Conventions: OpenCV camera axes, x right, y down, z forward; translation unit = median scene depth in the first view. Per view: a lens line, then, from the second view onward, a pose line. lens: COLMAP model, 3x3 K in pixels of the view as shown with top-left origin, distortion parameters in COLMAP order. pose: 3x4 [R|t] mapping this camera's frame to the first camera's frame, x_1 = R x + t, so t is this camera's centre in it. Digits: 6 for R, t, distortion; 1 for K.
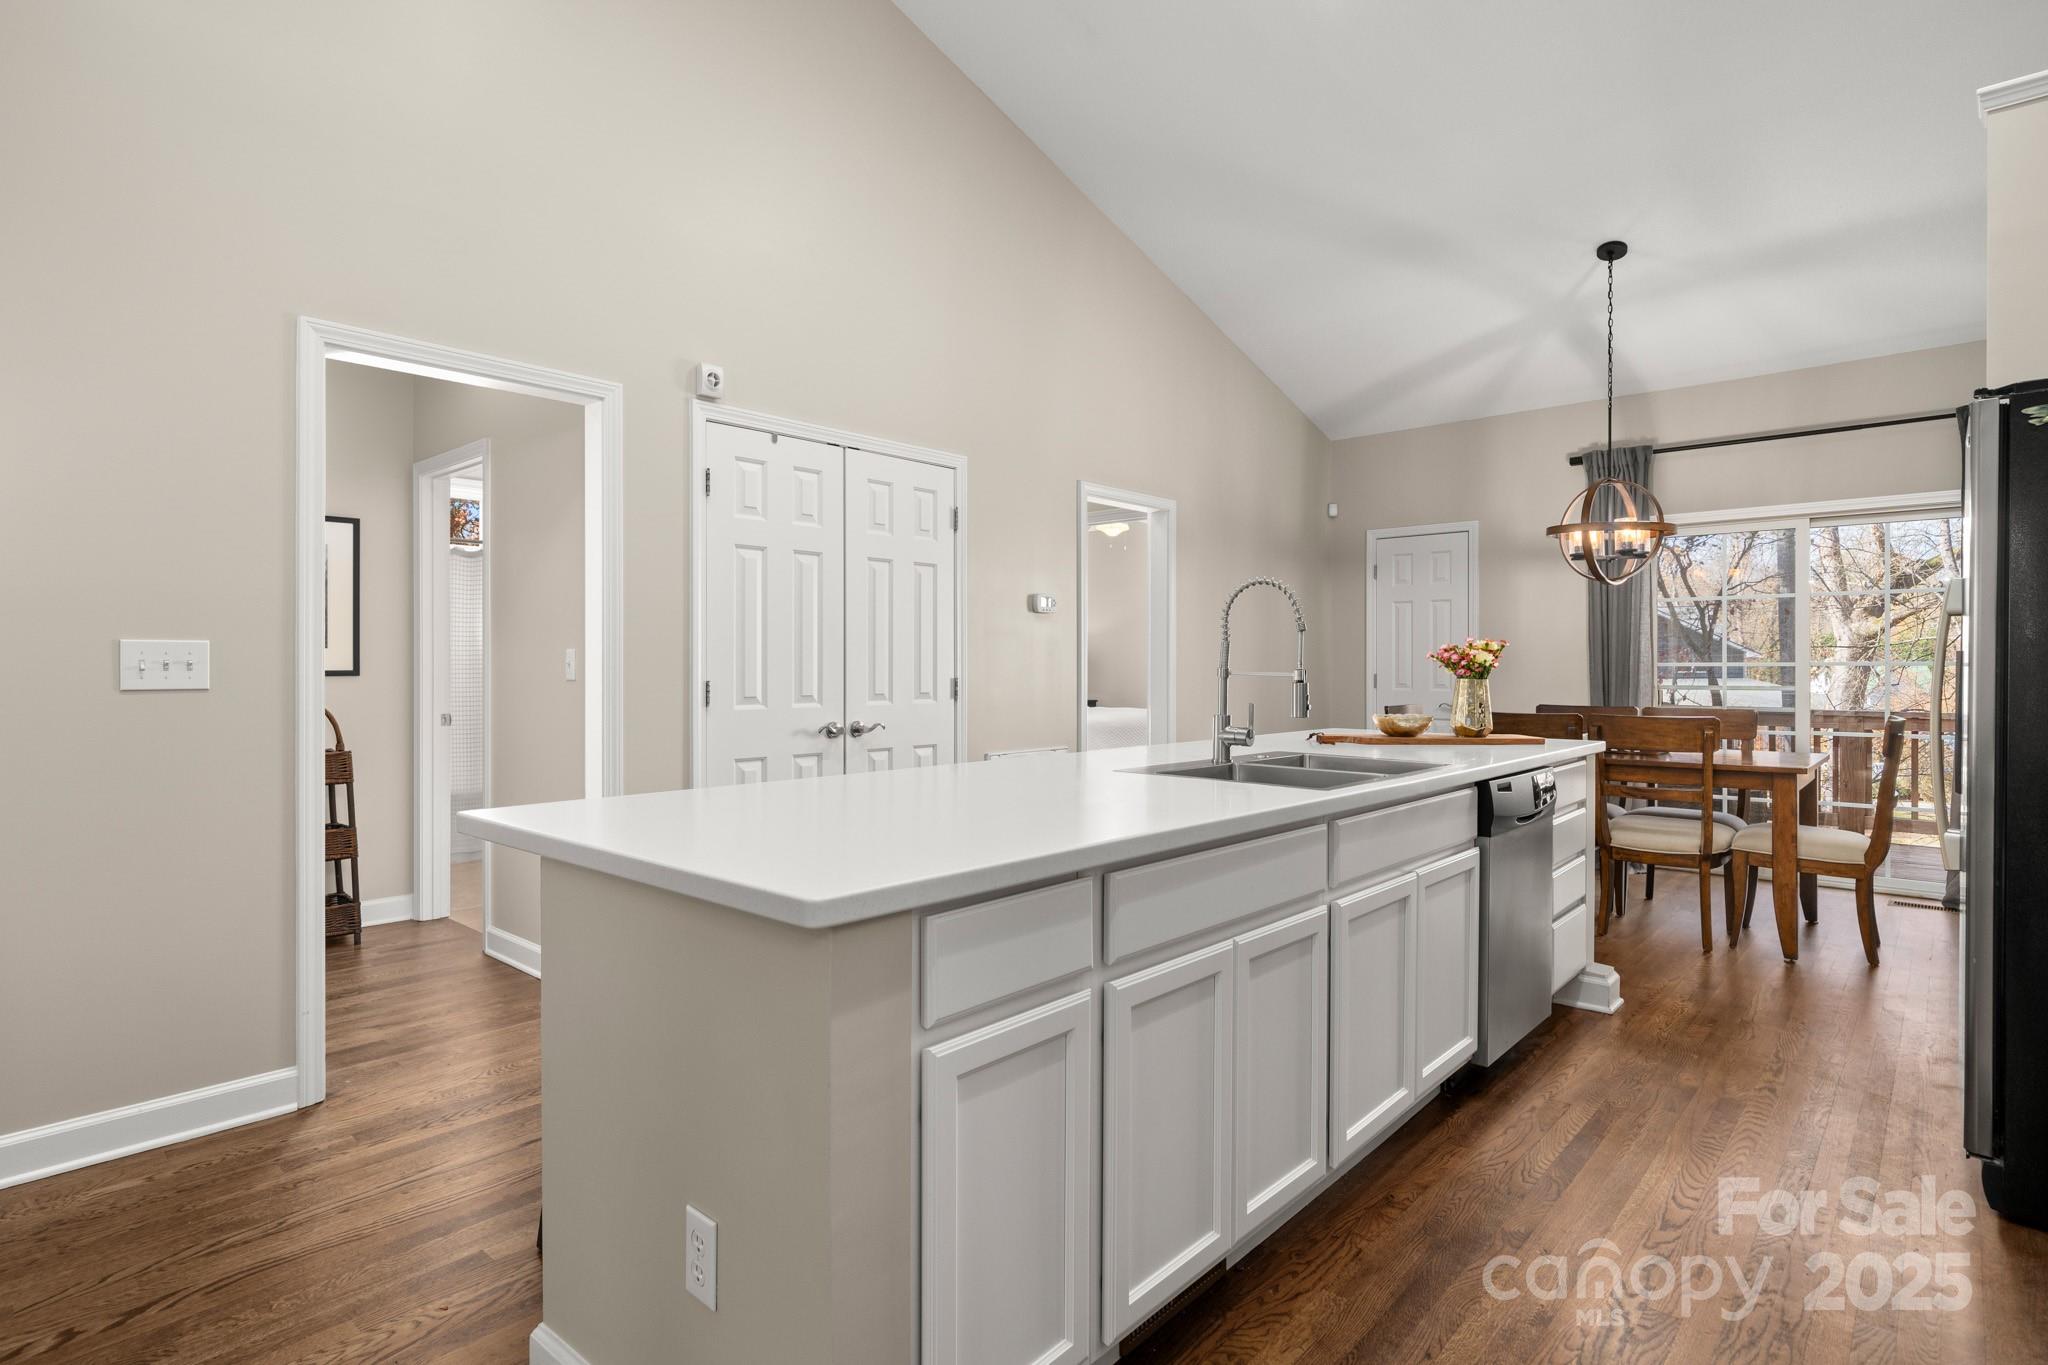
lens RADIAL K [[1043.3, 0, 1027.0], [0, 1043.3, 666.0], [0, 0, 1]] dist [0.000944, -0.000406]
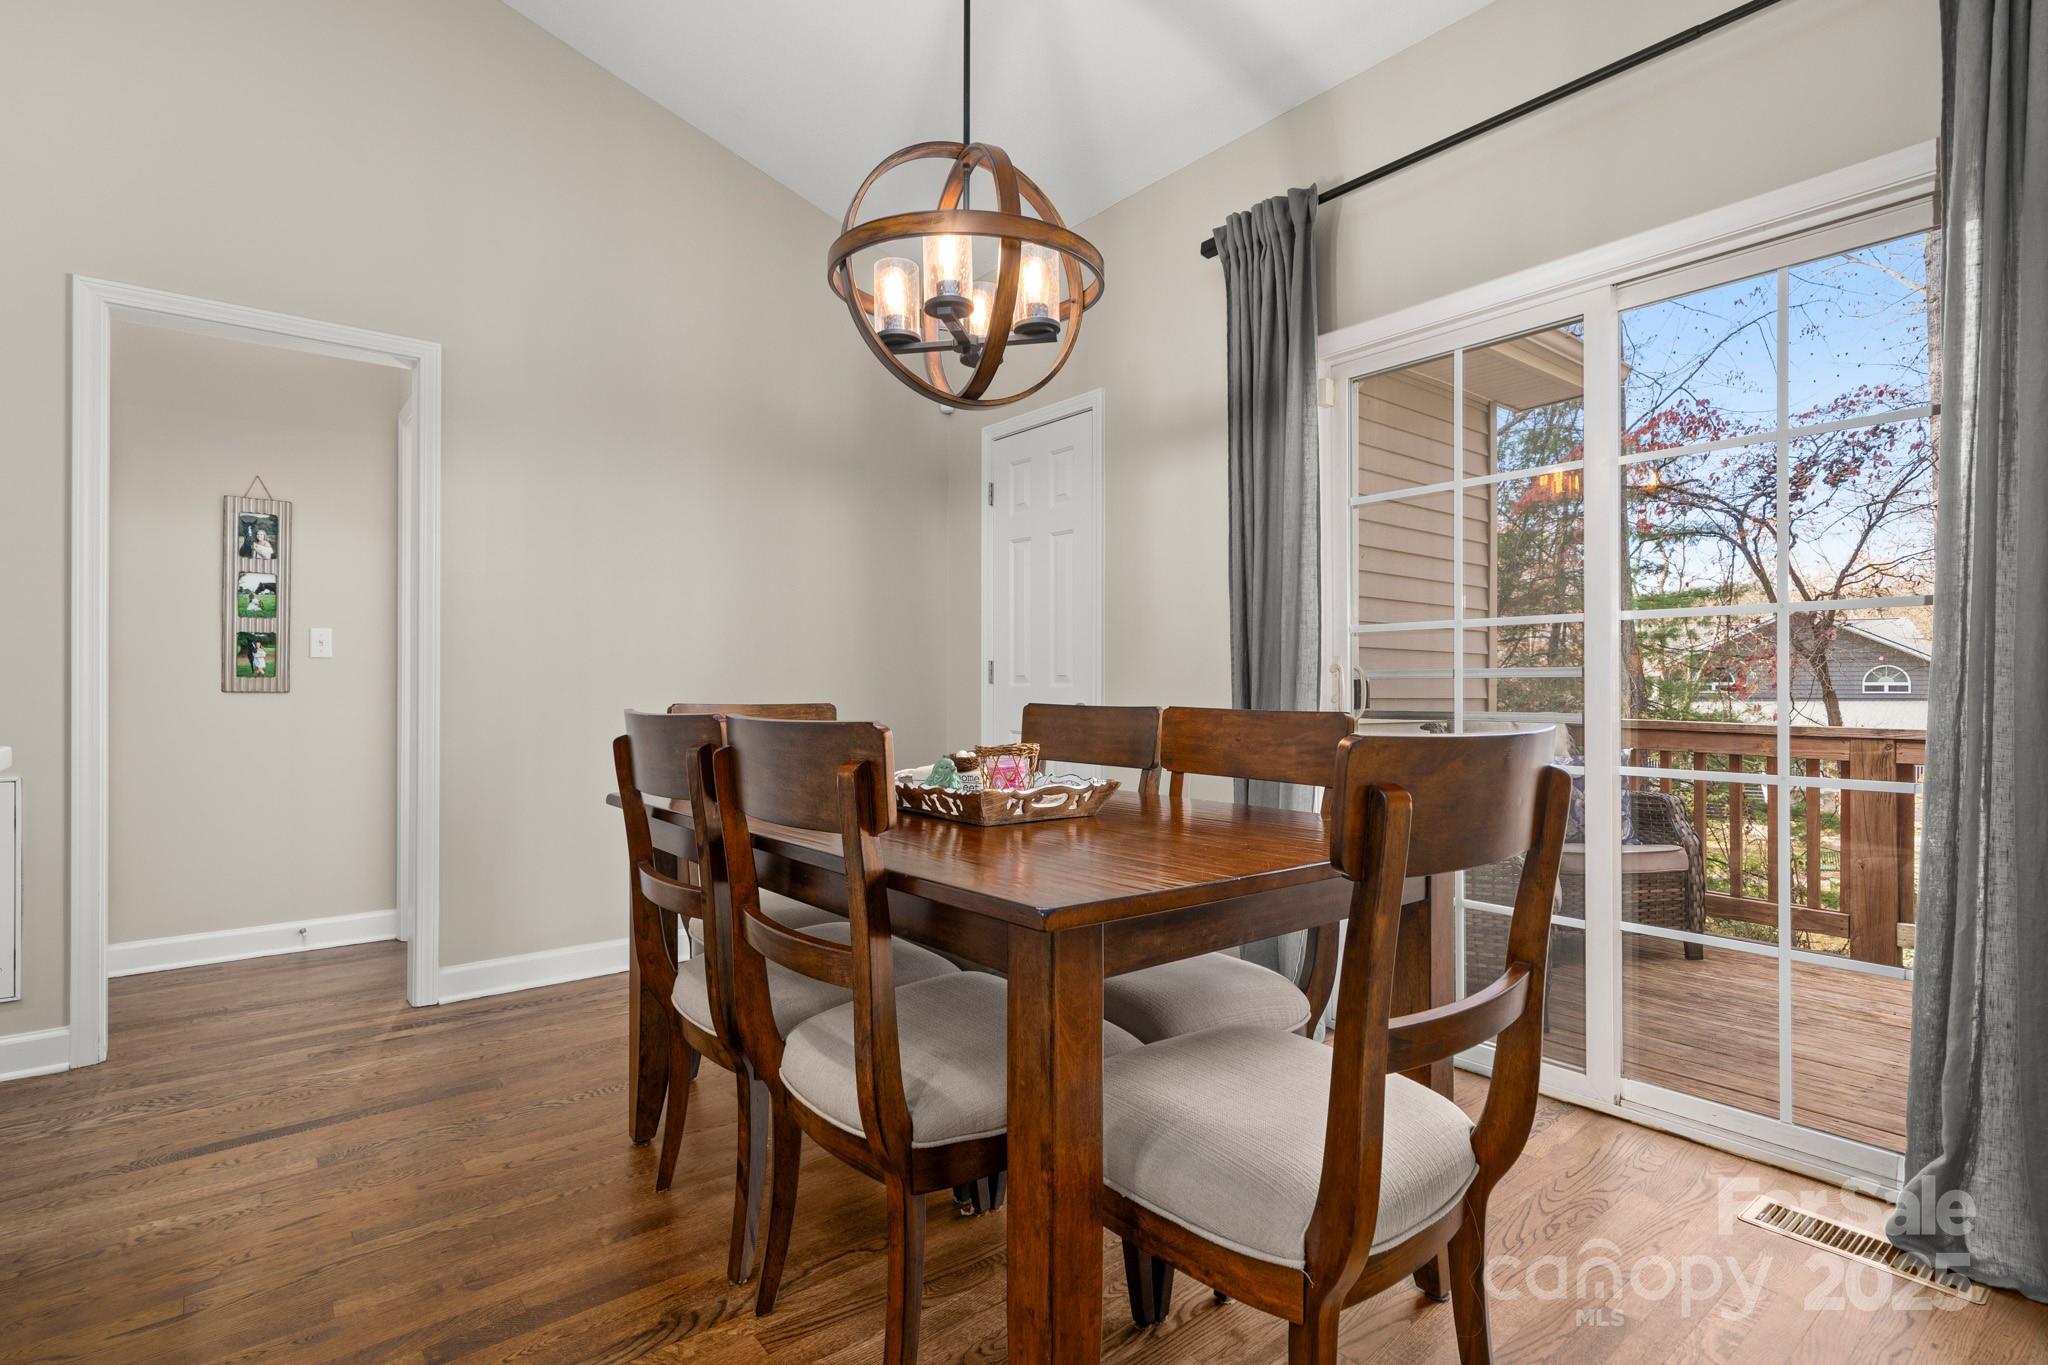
lens RADIAL K [[999.2, 0, 1053.8], [0, 999.2, 682.9], [0, 0, 1]] dist [-0.001325, -0.000196]
pose [[0.990752, -0.000295, -0.135686, 0.731099], [-0.000265, 0.999992, -0.004111, 0.036955], [0.135686, 0.004108, 0.990743, 0.692925]]
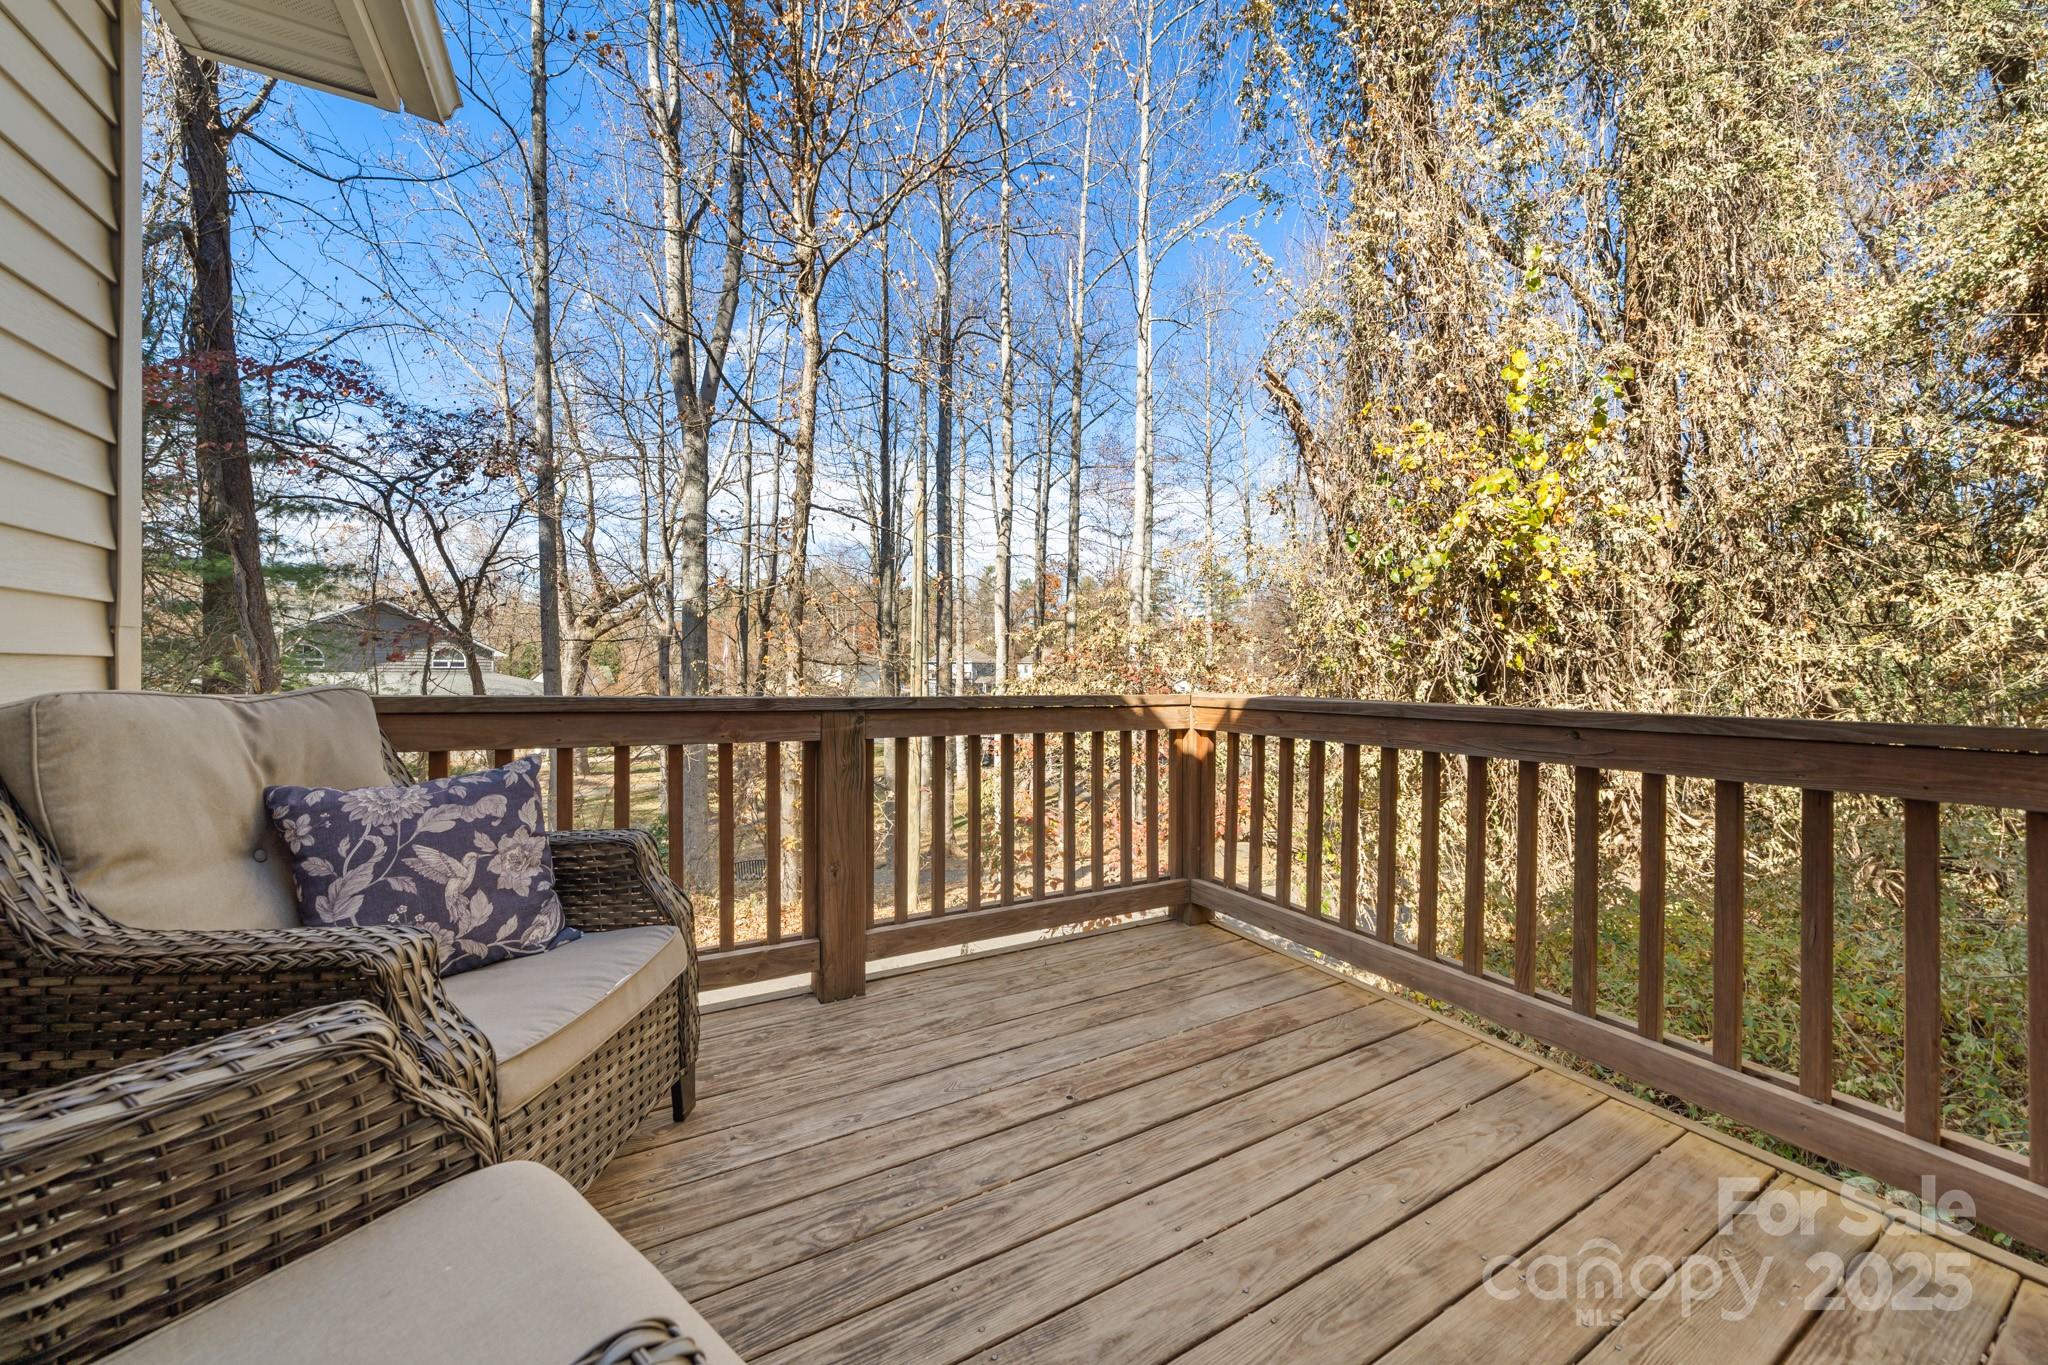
lens RADIAL K [[743.4, 0, 1038.1], [0, 743.4, 683.4], [0, 0, 1]] dist [-0.013275, -0.000027]
pose [[0.323495, -0.011921, 0.946155, 0.886166], [-0.010930, 0.999807, 0.016334, 0.052332], [-0.946167, -0.015625, 0.323302, 1.387692]]
